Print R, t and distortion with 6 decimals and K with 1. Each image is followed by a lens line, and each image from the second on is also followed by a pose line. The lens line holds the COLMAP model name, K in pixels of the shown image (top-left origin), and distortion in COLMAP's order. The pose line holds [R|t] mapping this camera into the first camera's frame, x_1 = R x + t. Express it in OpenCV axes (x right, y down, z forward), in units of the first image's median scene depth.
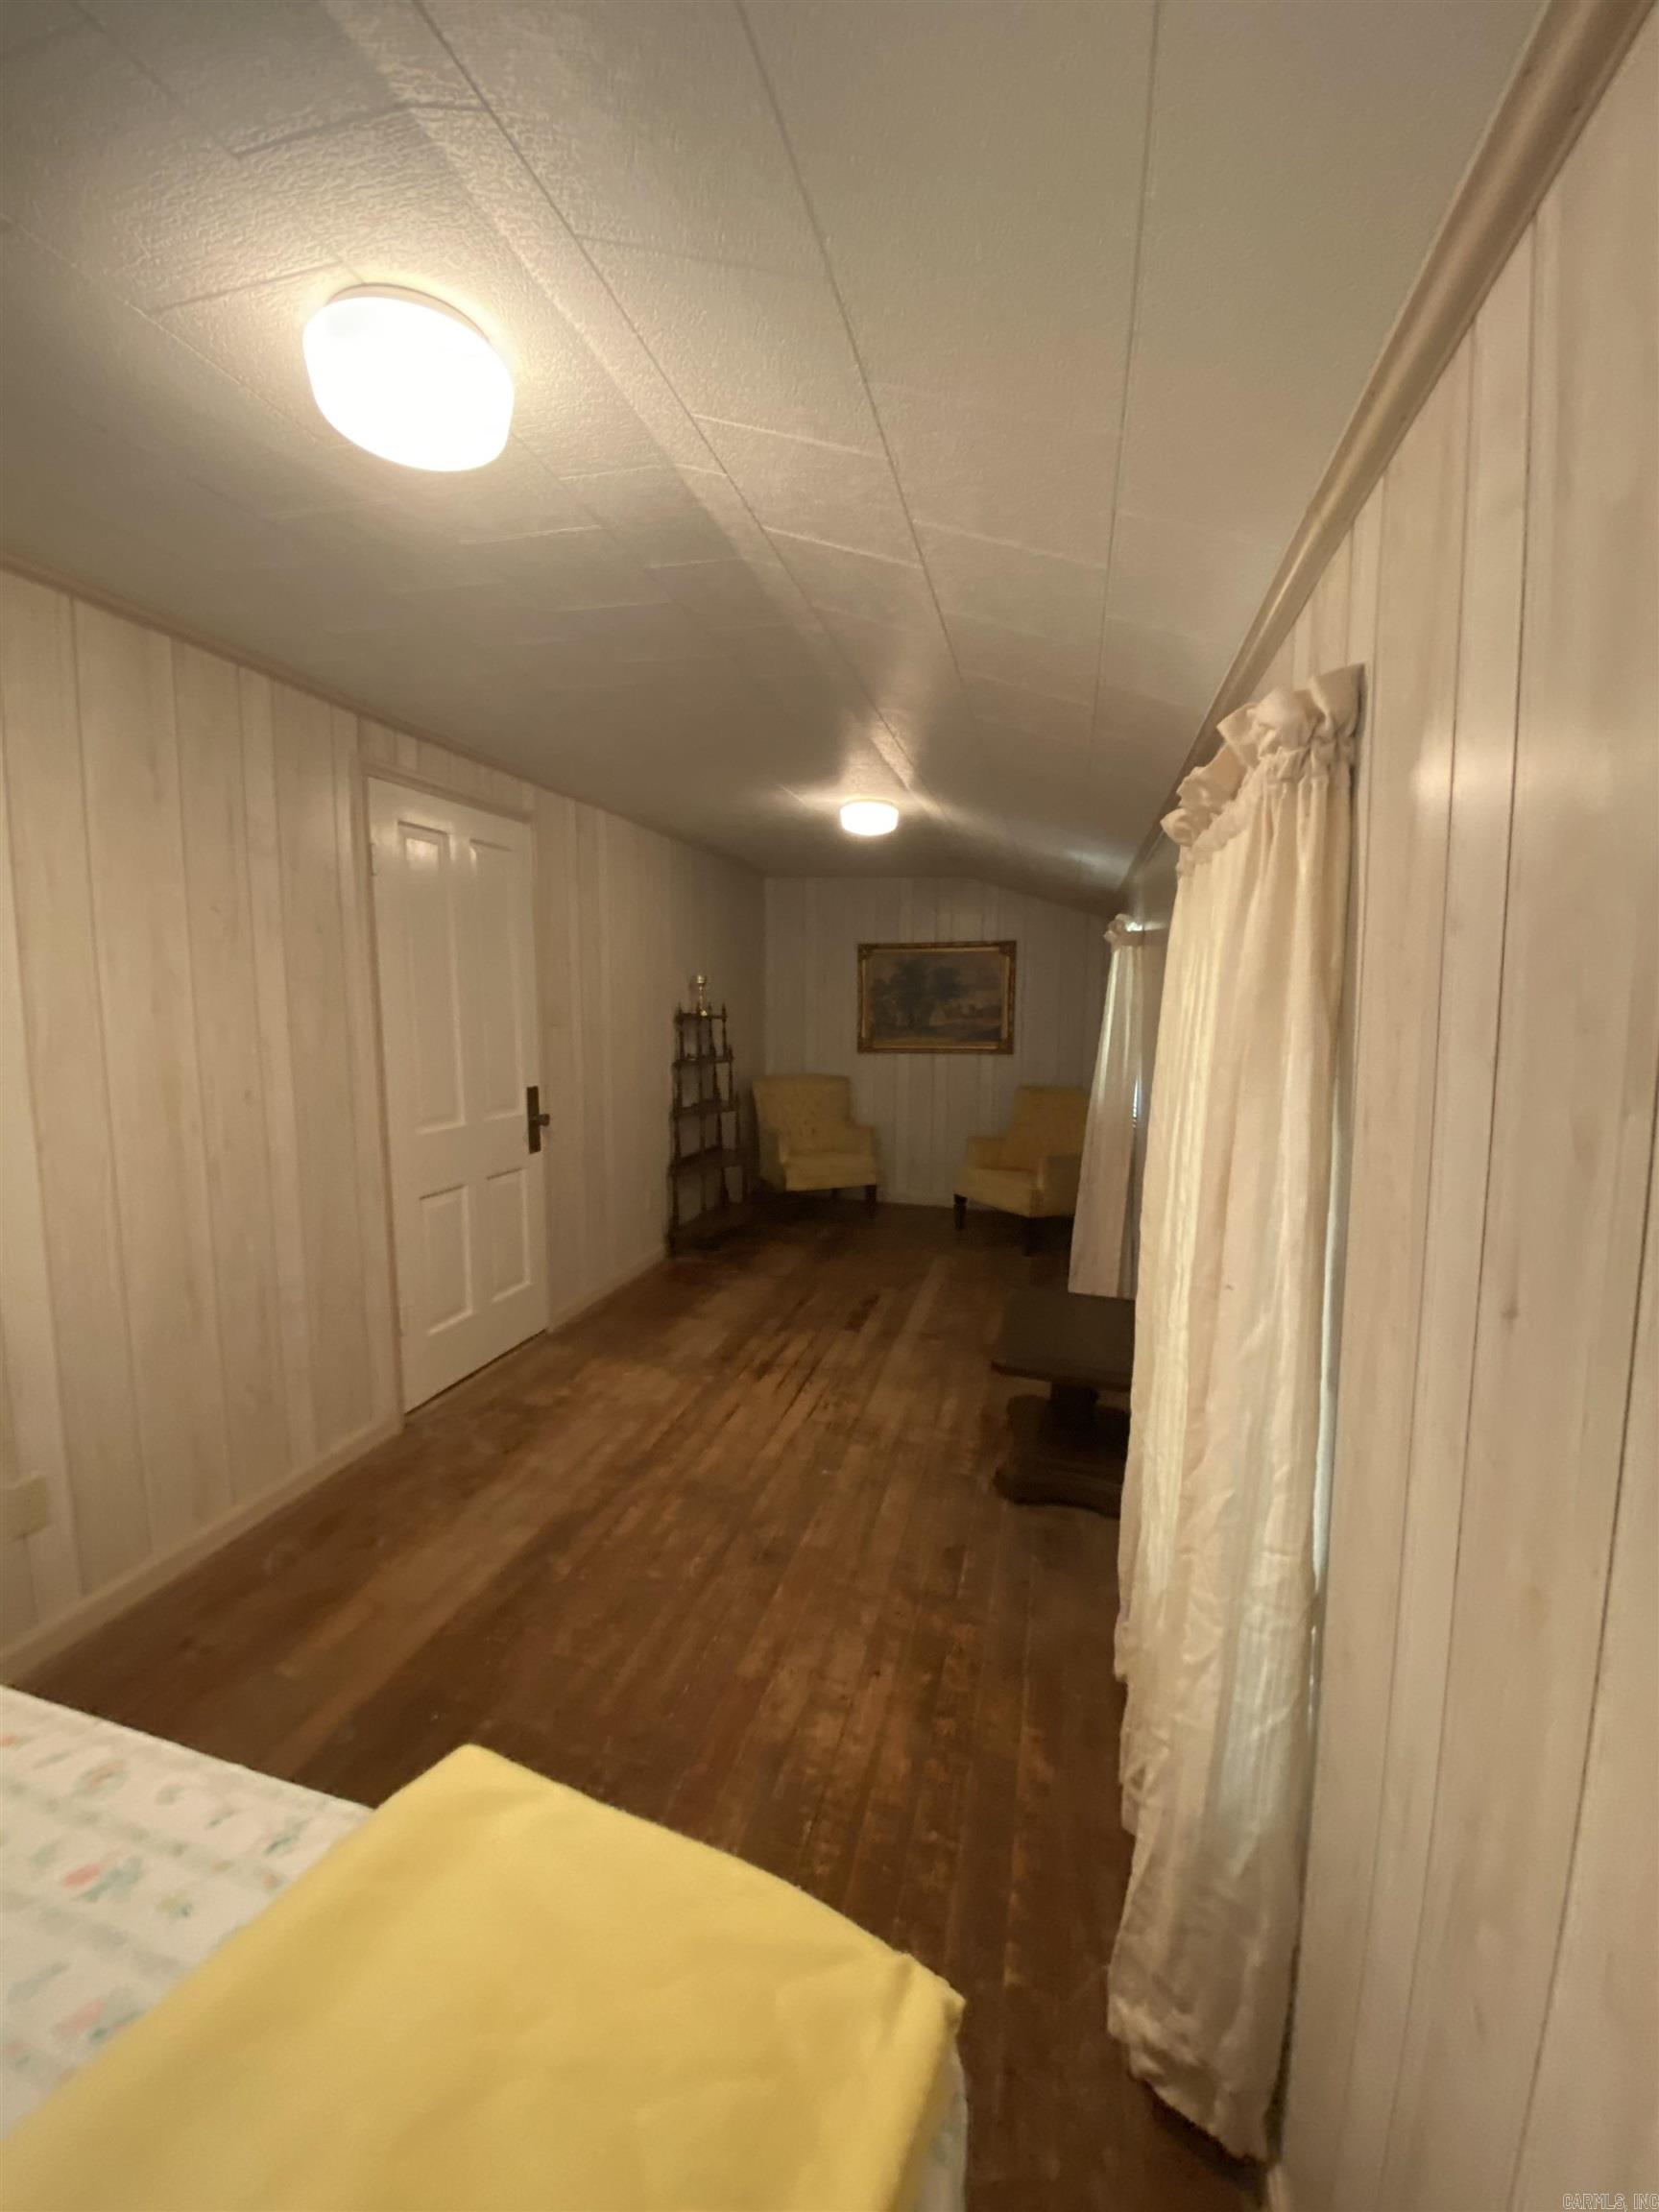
lens RADIAL K [[889.4, 0, 829.2], [0, 889.4, 1099.9], [0, 0, 1]] dist [-0.000362, -0.000032]
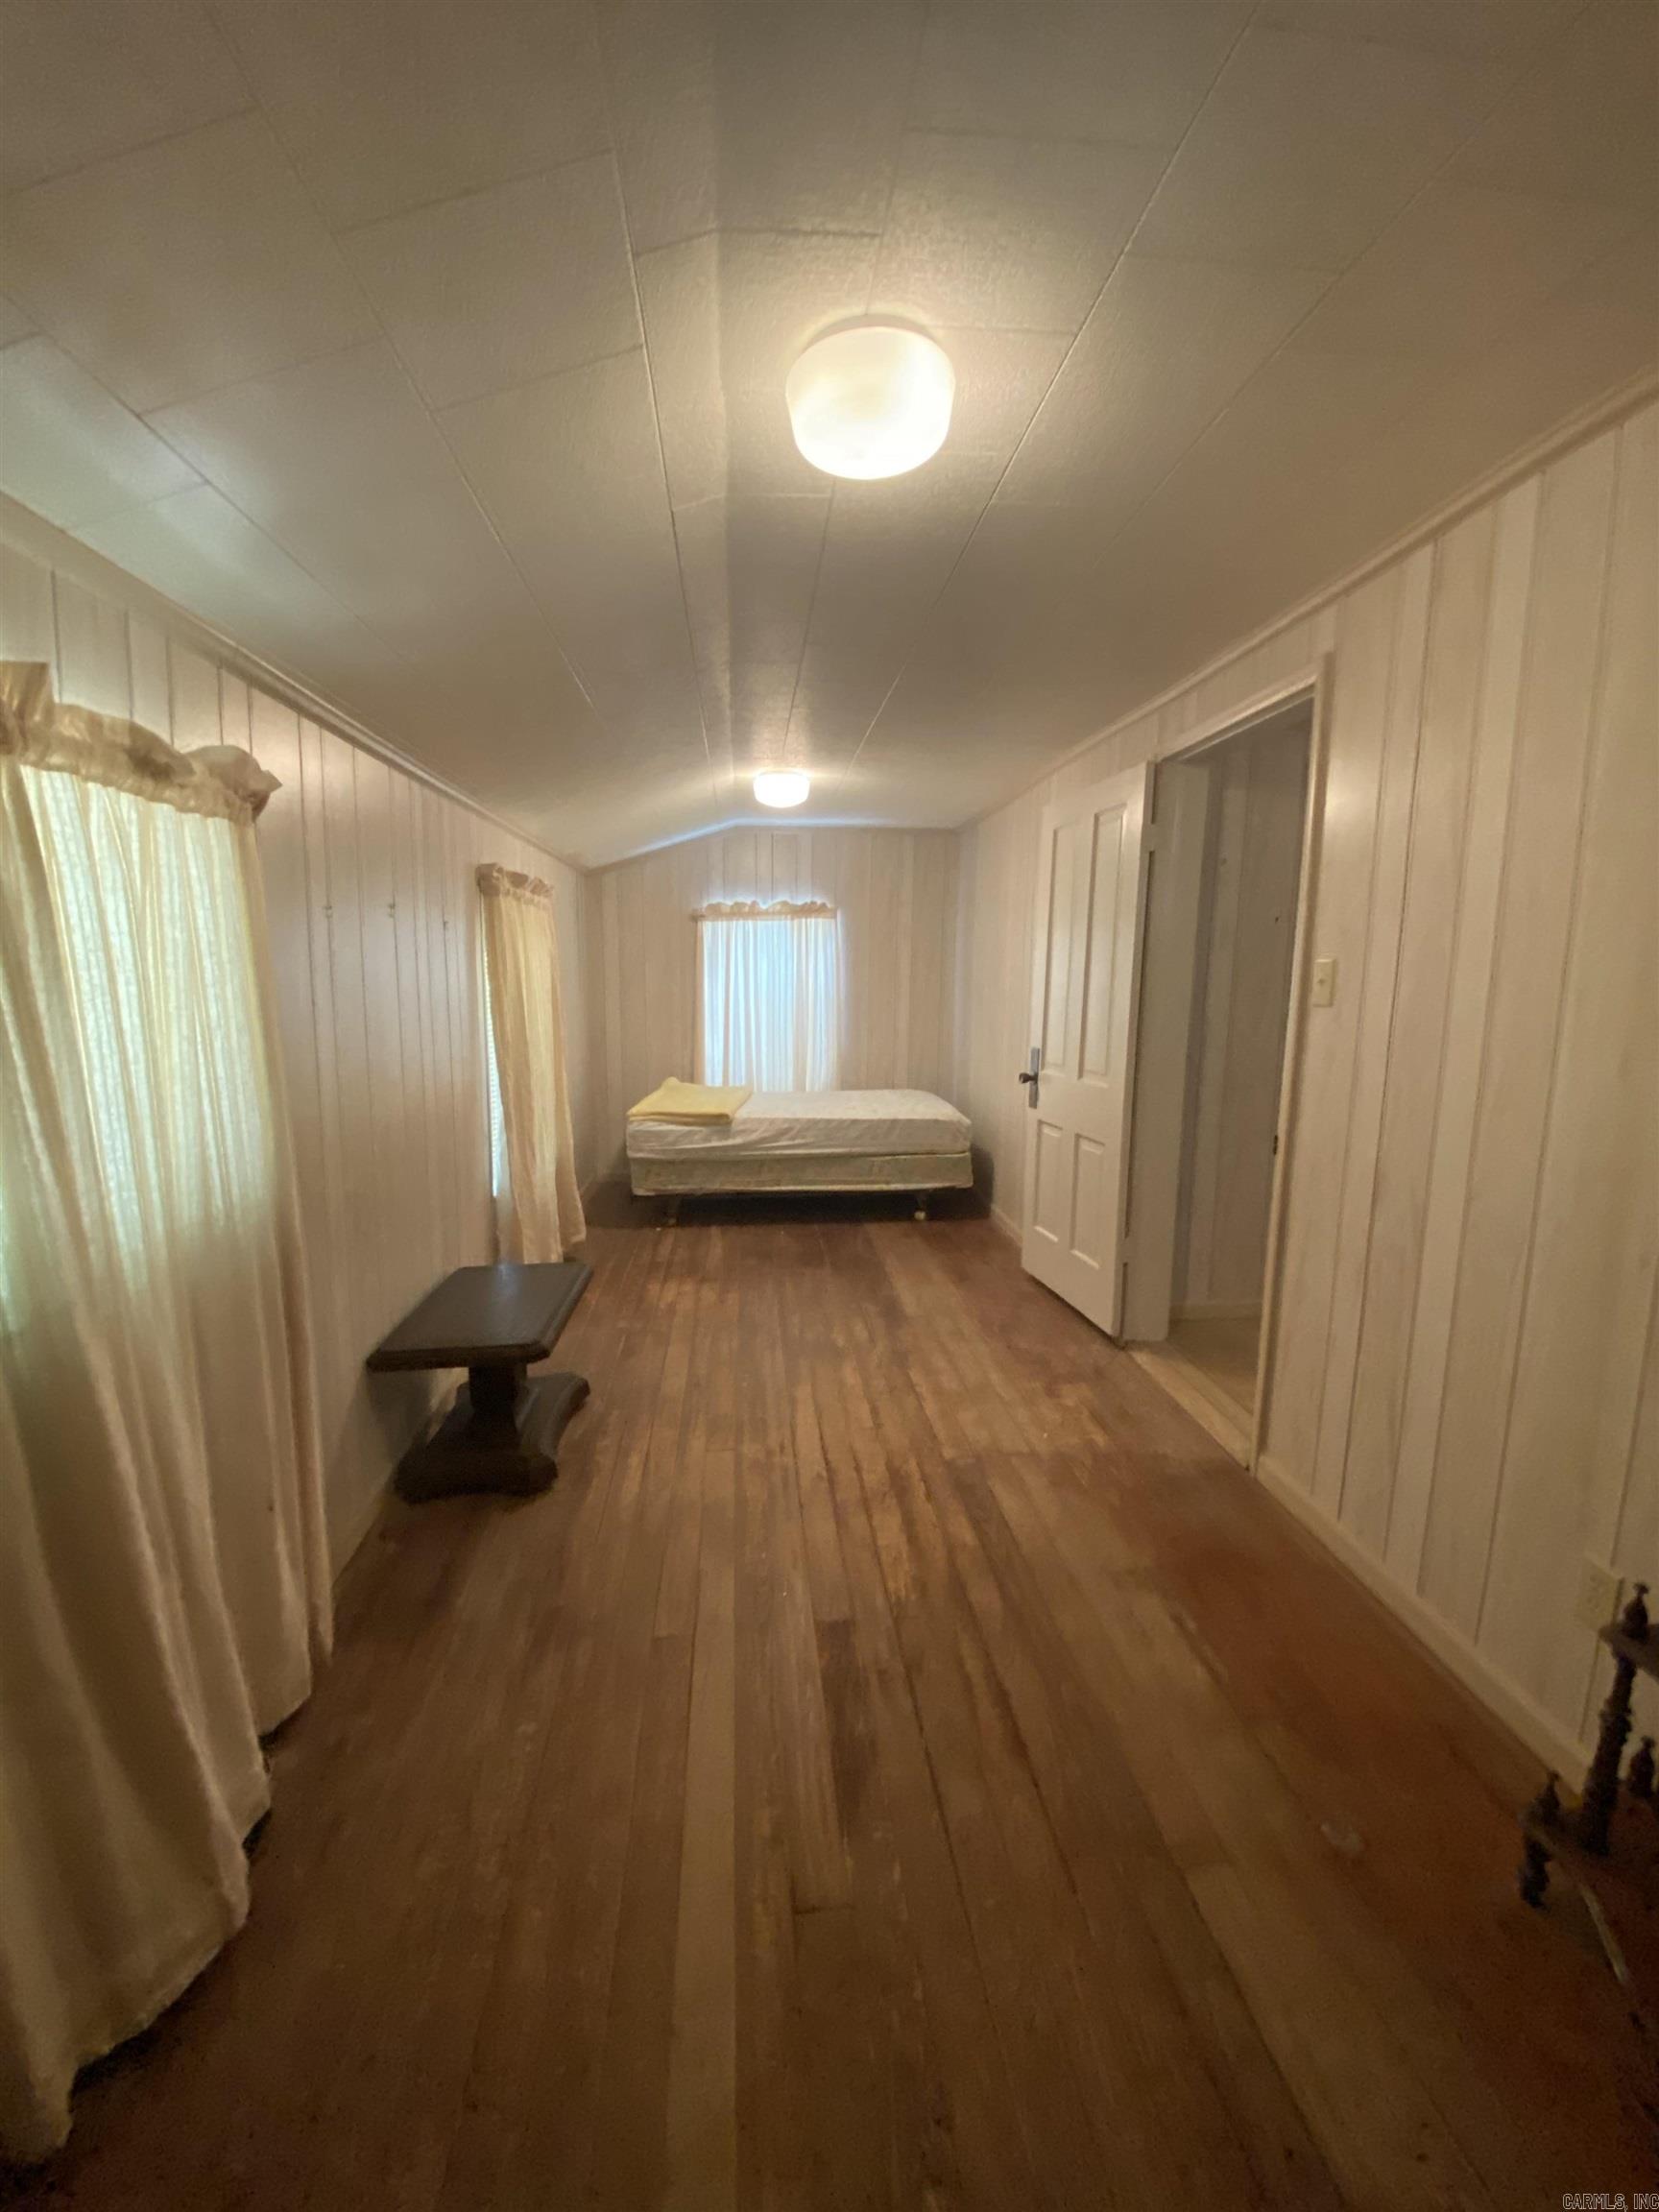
lens RADIAL K [[889.4, 0, 829.6], [0, 889.4, 1107.0], [0, 0, 1]] dist [-0.000362, -0.000032]
pose [[-0.938492, 0.039453, -0.343041, 0.237032], [-0.052910, 0.965289, 0.255767, -0.184572], [0.341224, 0.258186, -0.903829, 1.759620]]
